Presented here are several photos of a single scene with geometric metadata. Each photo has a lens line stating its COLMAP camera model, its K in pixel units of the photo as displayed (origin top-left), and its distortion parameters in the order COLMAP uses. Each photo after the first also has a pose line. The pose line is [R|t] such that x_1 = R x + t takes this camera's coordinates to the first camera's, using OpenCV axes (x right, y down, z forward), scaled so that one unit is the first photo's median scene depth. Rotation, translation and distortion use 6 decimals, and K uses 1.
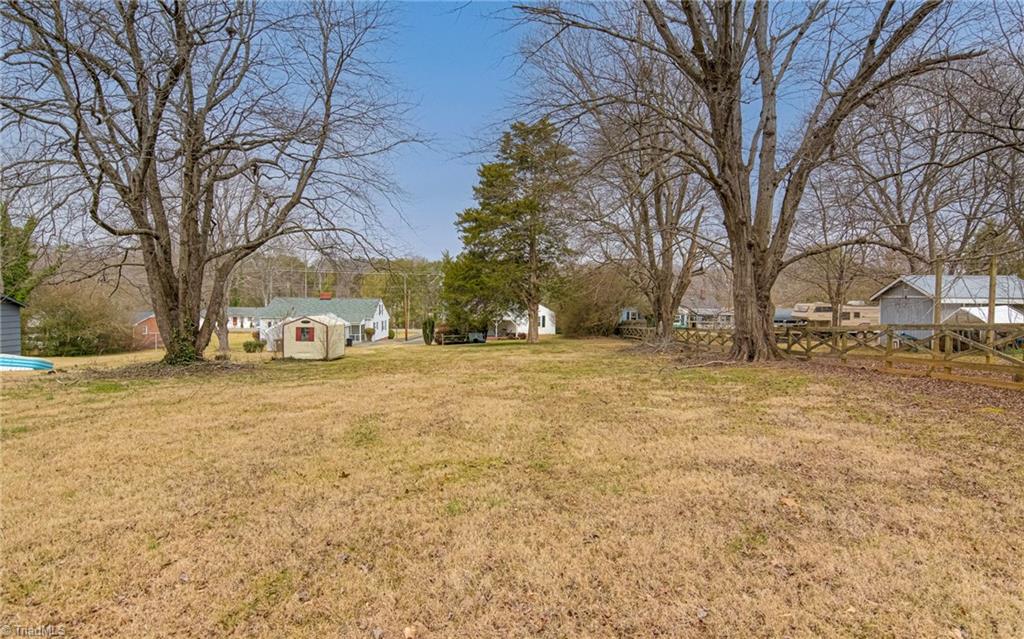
lens RADIAL K [[540.4, 0, 524.9], [0, 540.4, 318.4], [0, 0, 1]] dist [-0.026479, -0.000003]
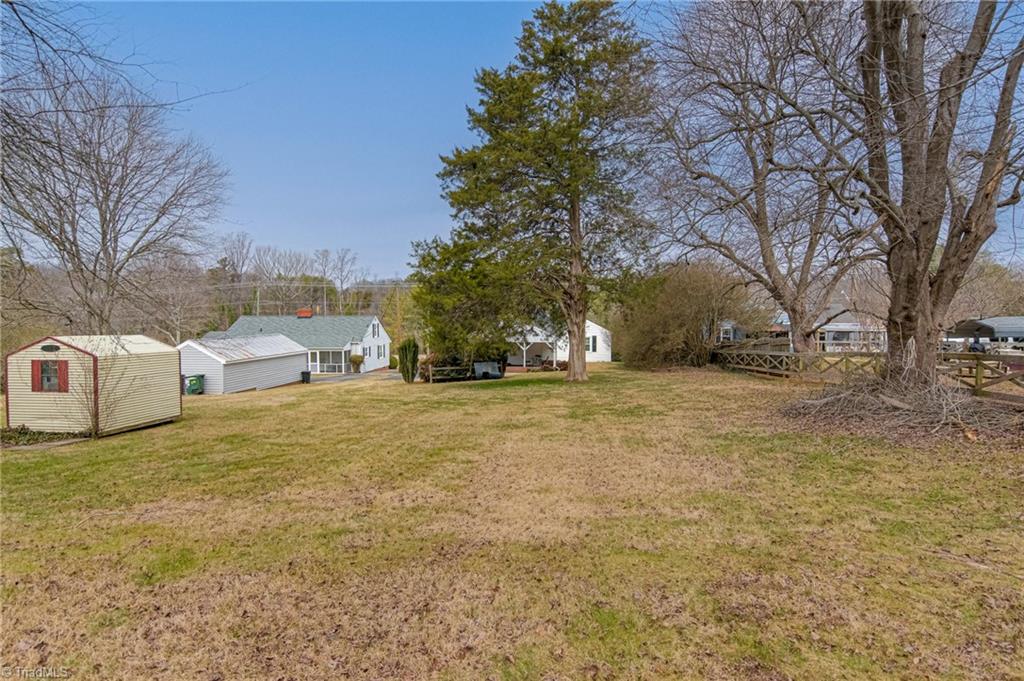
lens RADIAL K [[556.2, 0, 518.1], [0, 556.2, 327.7], [0, 0, 1]] dist [-0.016054, -0.001709]
pose [[0.995098, -0.012366, -0.098120, 0.010516], [0.009878, 0.999618, -0.025807, 0.003341], [0.098402, 0.024711, 0.994840, 0.372066]]
